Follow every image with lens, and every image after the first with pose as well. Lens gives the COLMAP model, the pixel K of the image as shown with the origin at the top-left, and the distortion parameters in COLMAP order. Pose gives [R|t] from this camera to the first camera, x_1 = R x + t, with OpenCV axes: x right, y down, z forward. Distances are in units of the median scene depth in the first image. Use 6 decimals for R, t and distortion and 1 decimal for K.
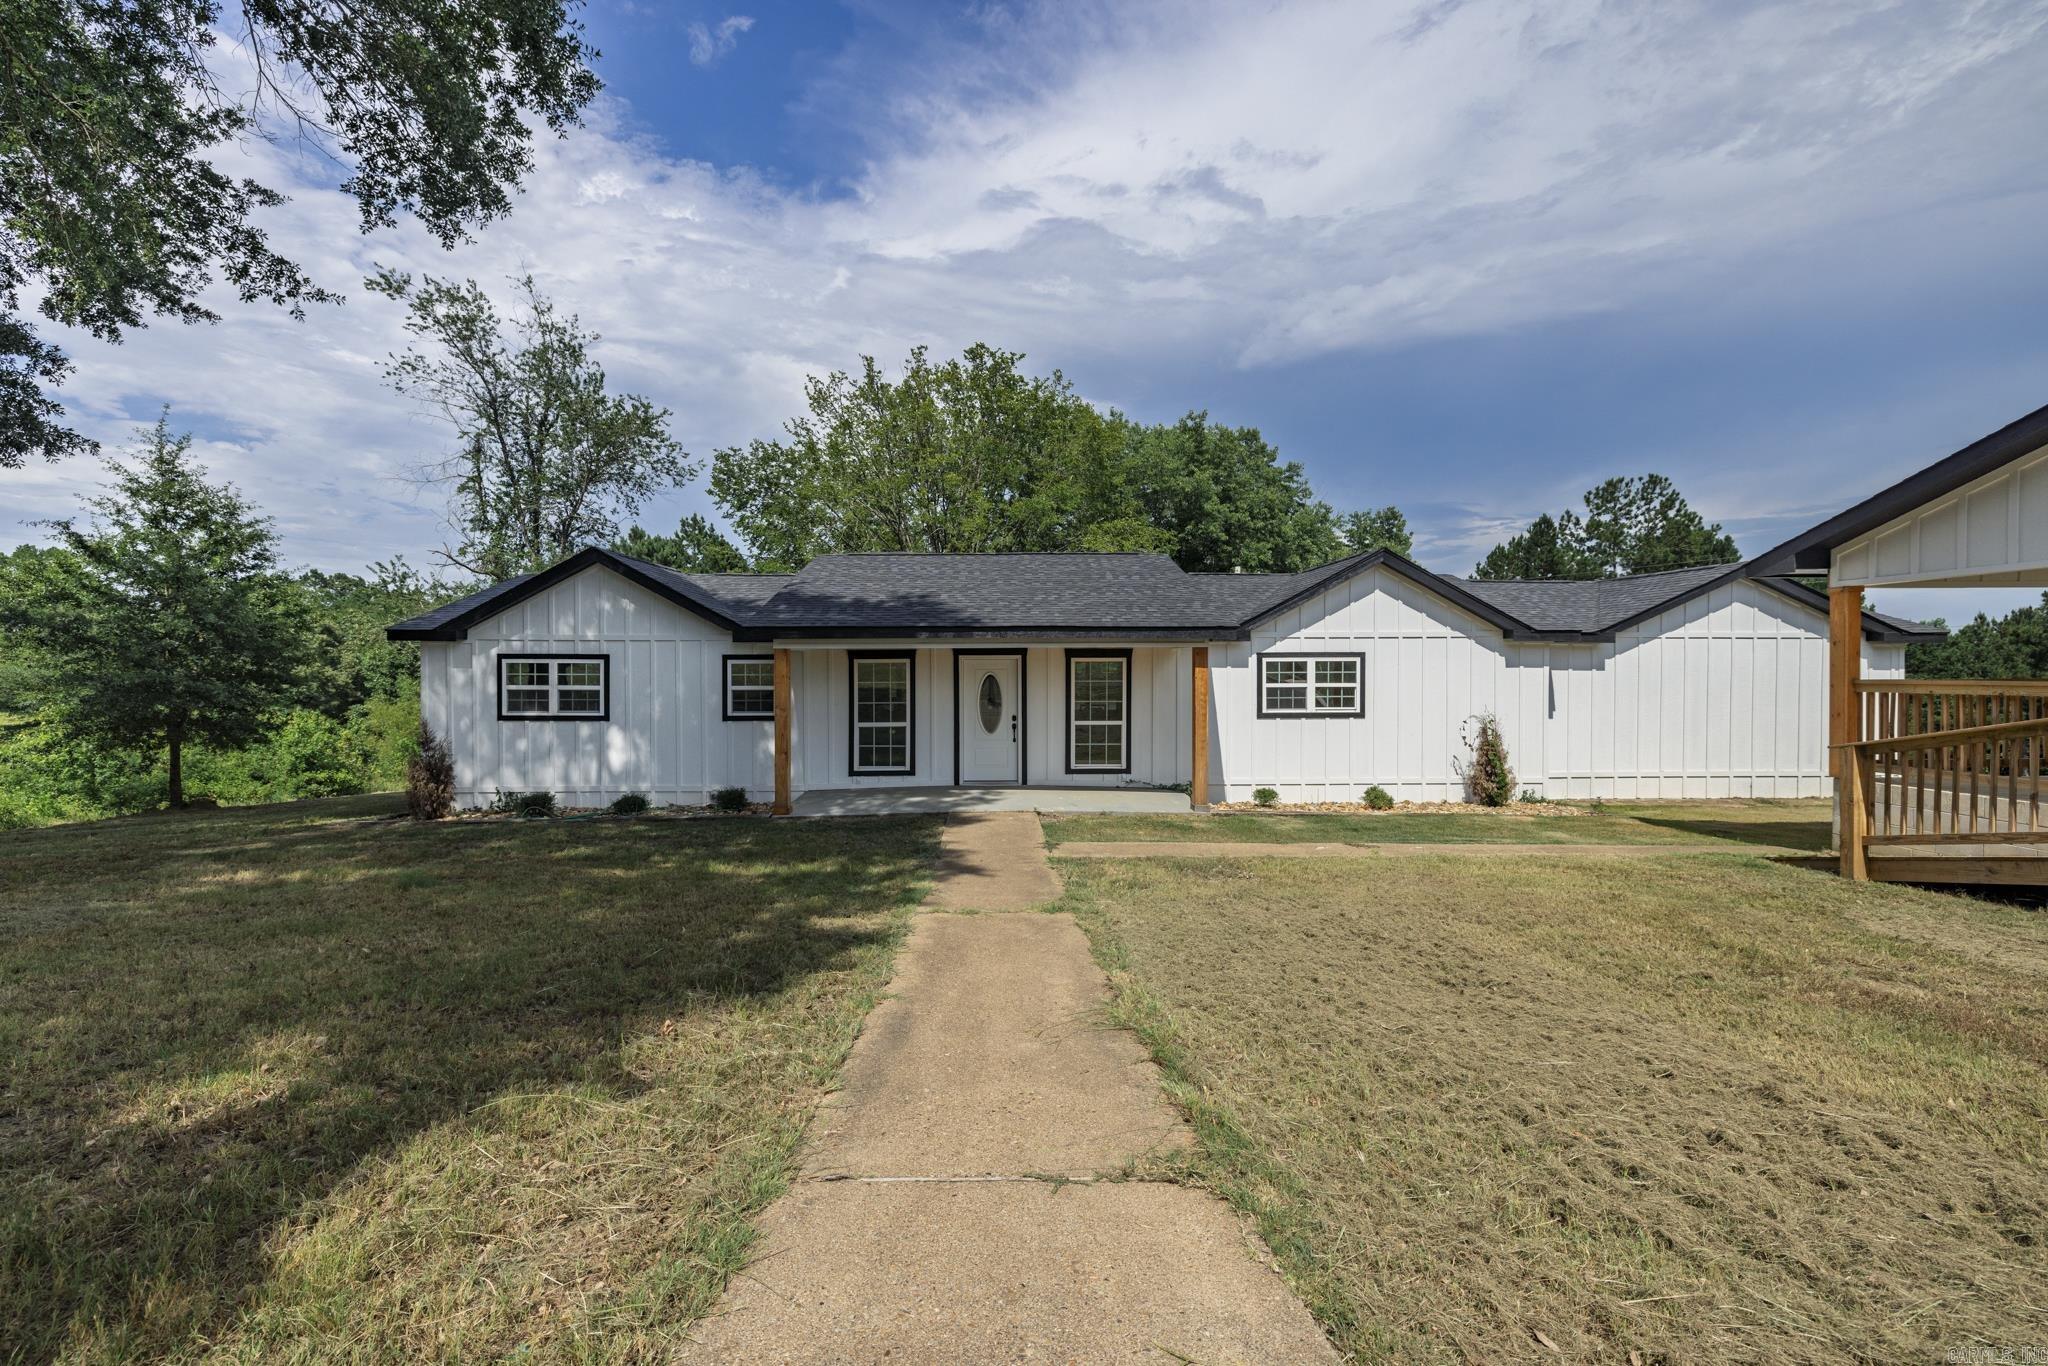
lens RADIAL K [[869.2, 0, 1013.6], [0, 869.2, 684.8], [0, 0, 1]] dist [0.001139, -0.000907]
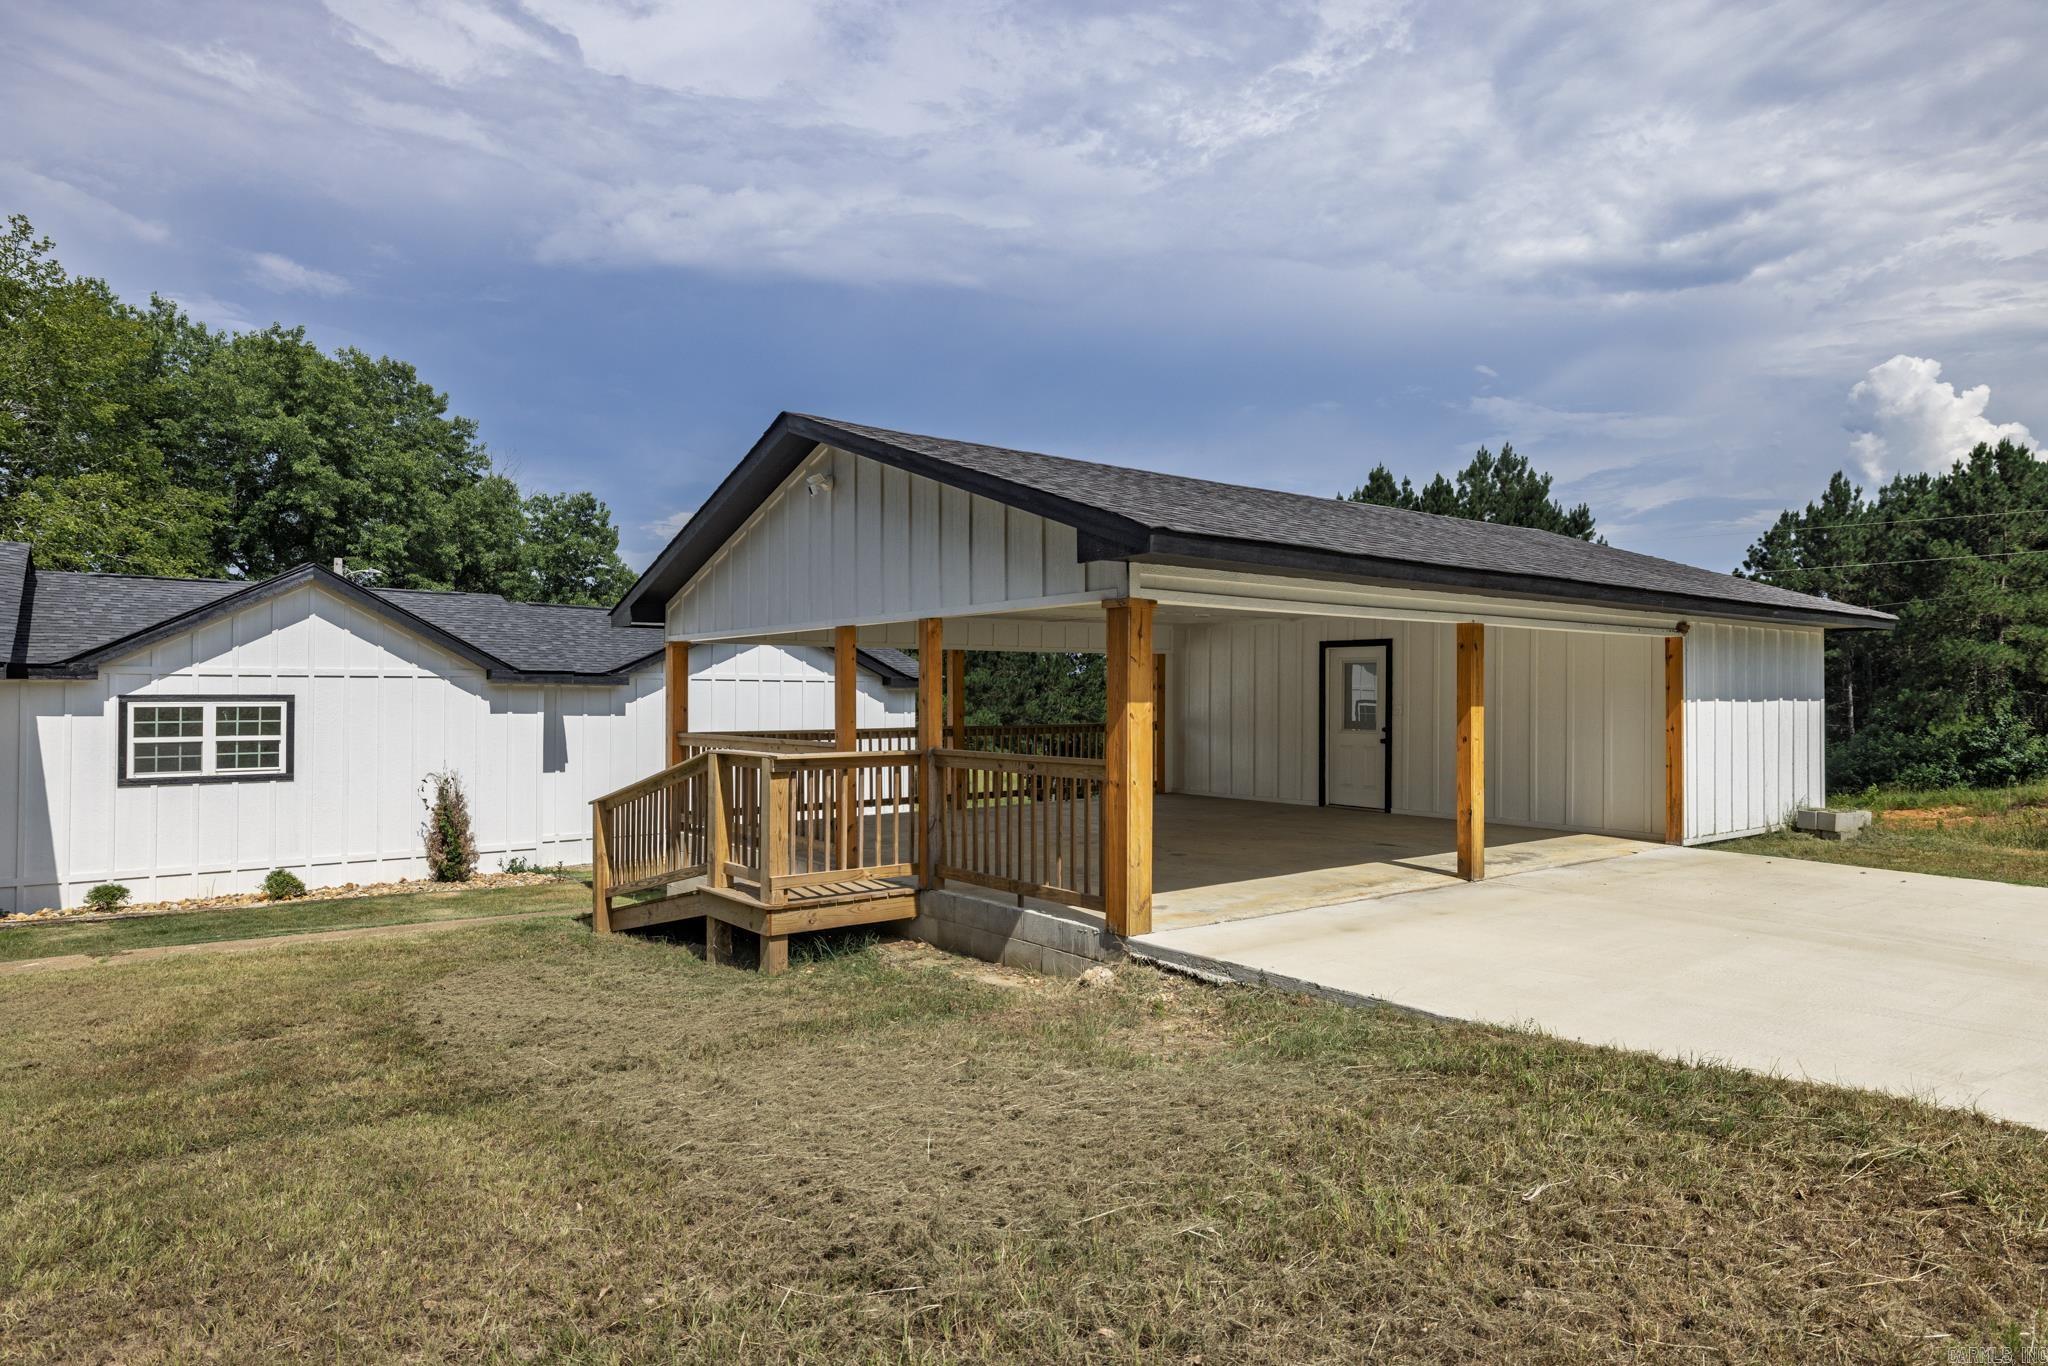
lens RADIAL K [[1210.6, 0, 1054.8], [0, 1210.6, 659.1], [0, 0, 1]] dist [-0.014771, 0.002674]
pose [[0.794624, 0.020827, 0.606744, 0.291490], [0.006930, 0.999035, -0.043369, -0.018183], [-0.607062, 0.038666, 0.793713, -0.259215]]
